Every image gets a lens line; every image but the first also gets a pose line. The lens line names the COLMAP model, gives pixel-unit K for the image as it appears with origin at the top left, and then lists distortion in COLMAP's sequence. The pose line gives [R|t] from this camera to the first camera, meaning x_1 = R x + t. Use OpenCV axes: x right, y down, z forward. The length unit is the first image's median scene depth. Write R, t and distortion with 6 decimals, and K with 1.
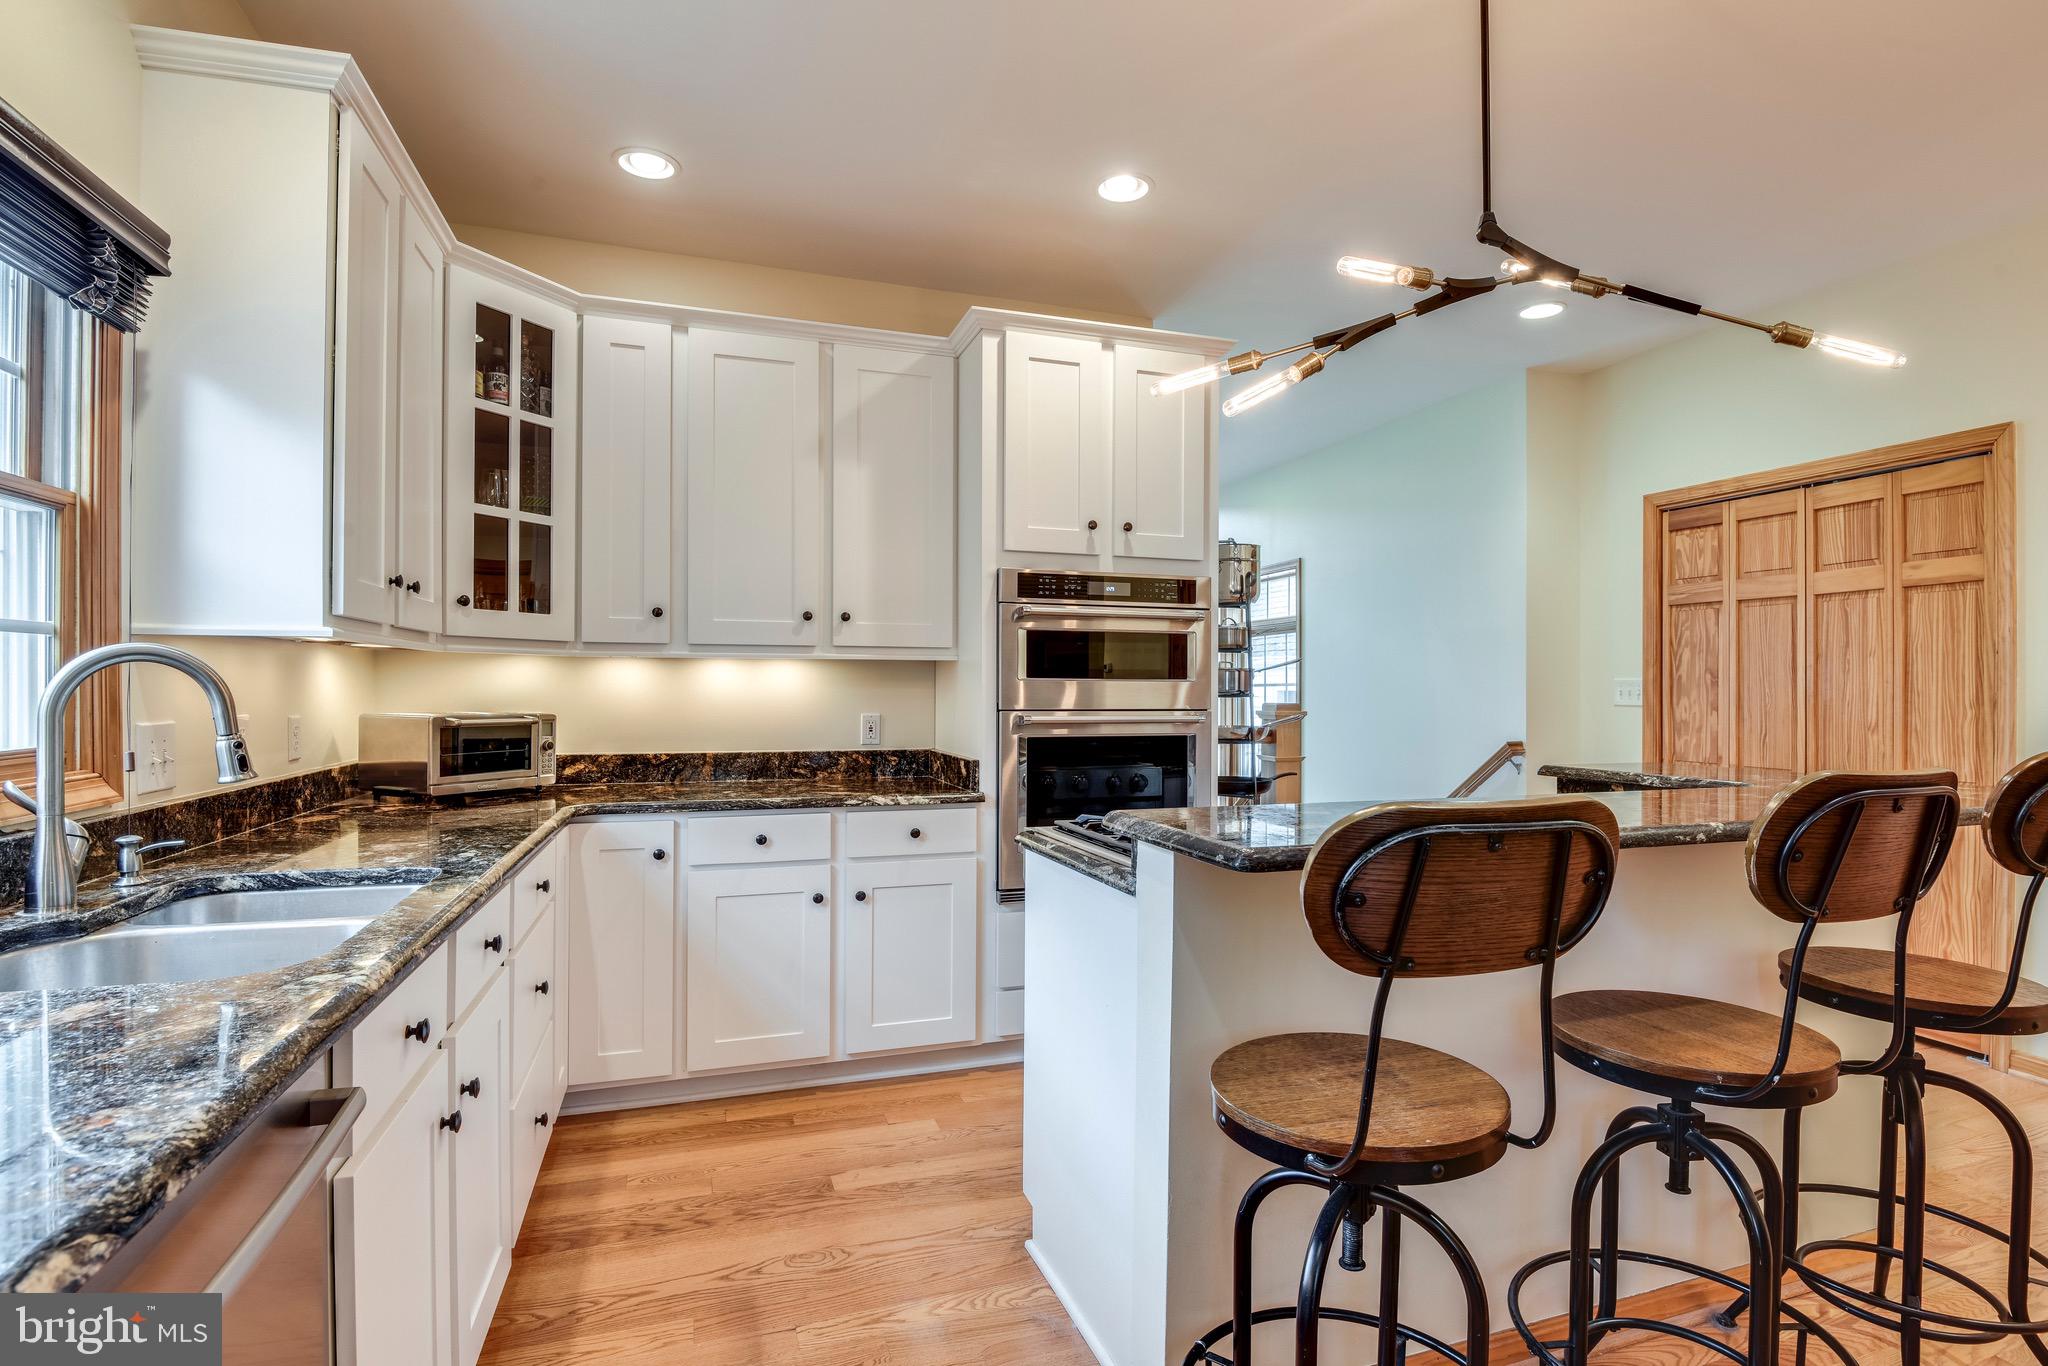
lens RADIAL K [[991.5, 0, 1005.6], [0, 991.5, 687.1], [0, 0, 1]] dist [-0.011754, -0.007065]
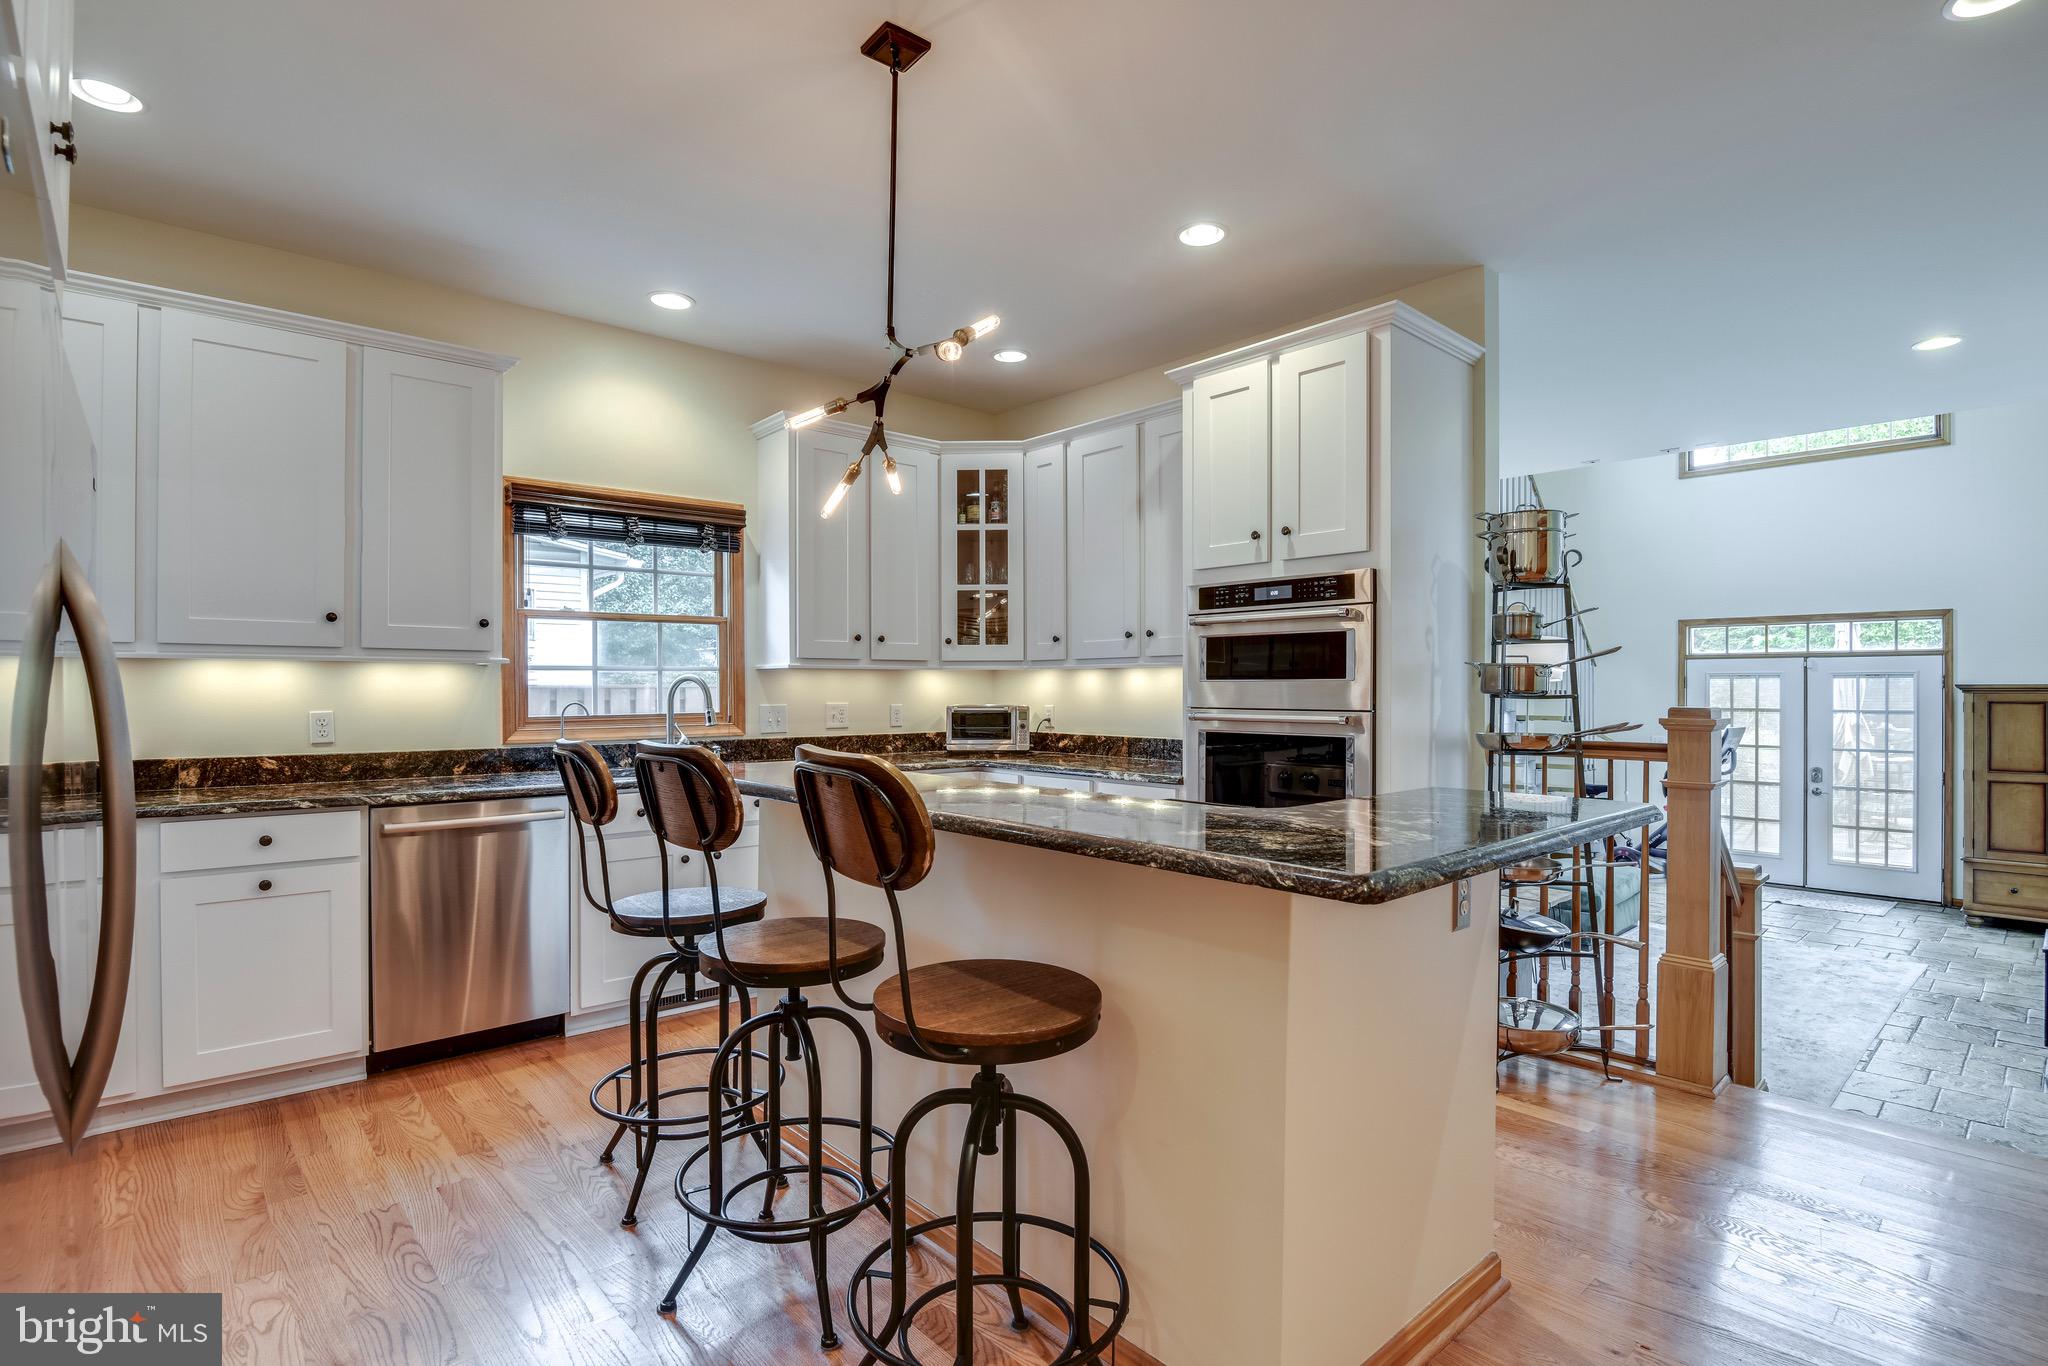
lens RADIAL K [[991.5, 0, 1038.1], [0, 991.5, 691.6], [0, 0, 1]] dist [-0.011754, -0.007065]
pose [[0.410656, -0.001276, -0.911789, 1.103046], [0.005327, 0.999985, 0.000999, 0.002858], [0.911775, -0.005267, 0.410657, 0.395687]]
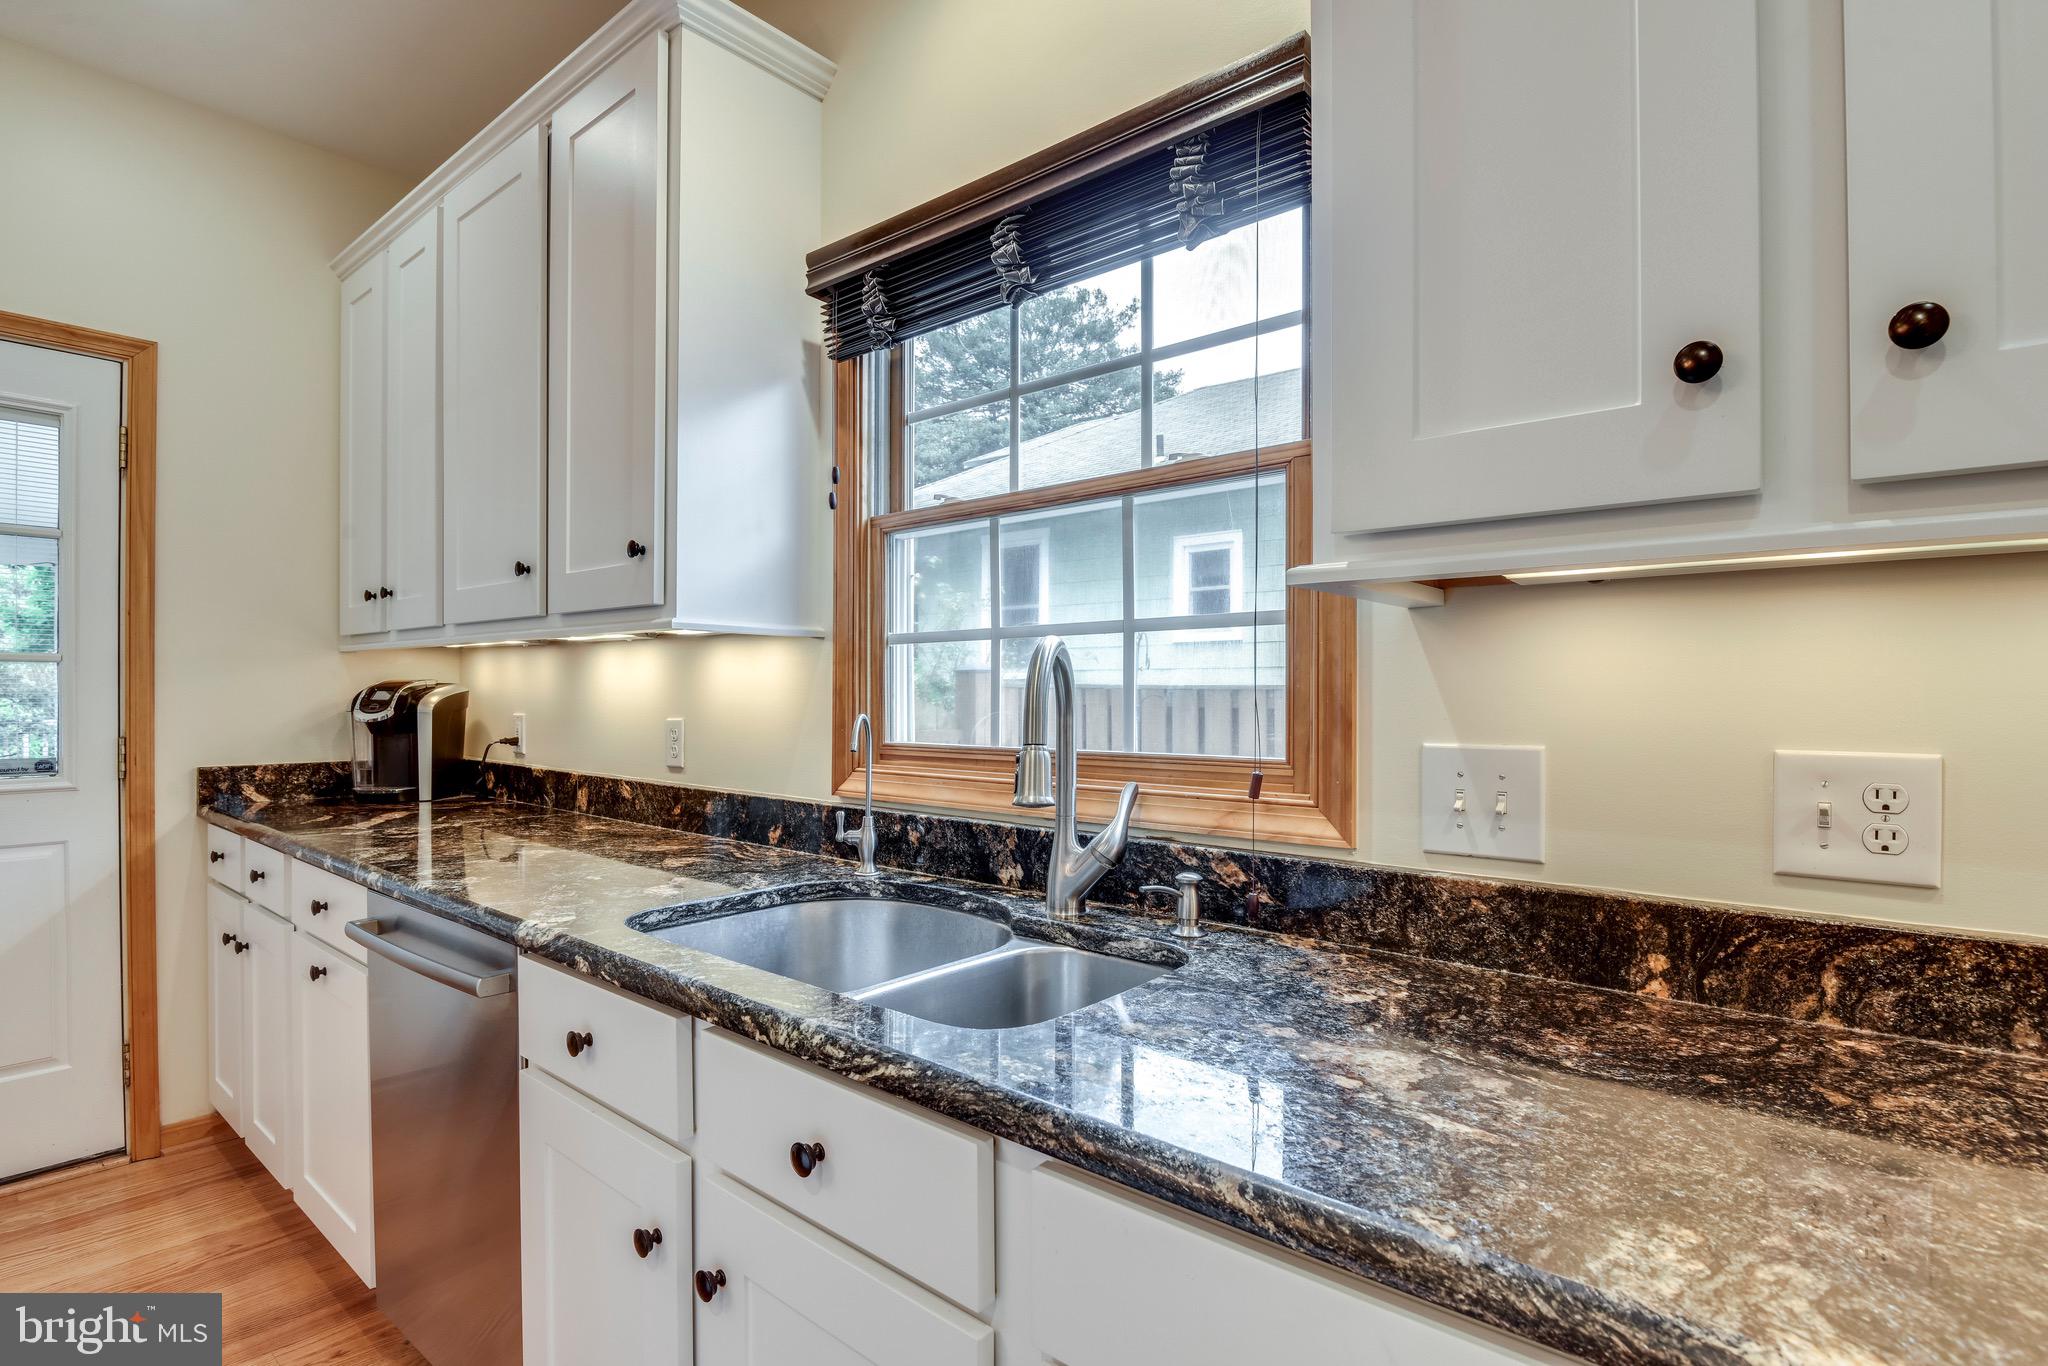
lens RADIAL K [[991.5, 0, 1011.6], [0, 991.5, 698.4], [0, 0, 1]] dist [-0.011754, -0.007065]
pose [[-0.849117, 0.006280, -0.528167, -0.190649], [0.001355, 0.999952, 0.009710, 0.000580], [0.528202, 0.007530, -0.849085, 0.914112]]
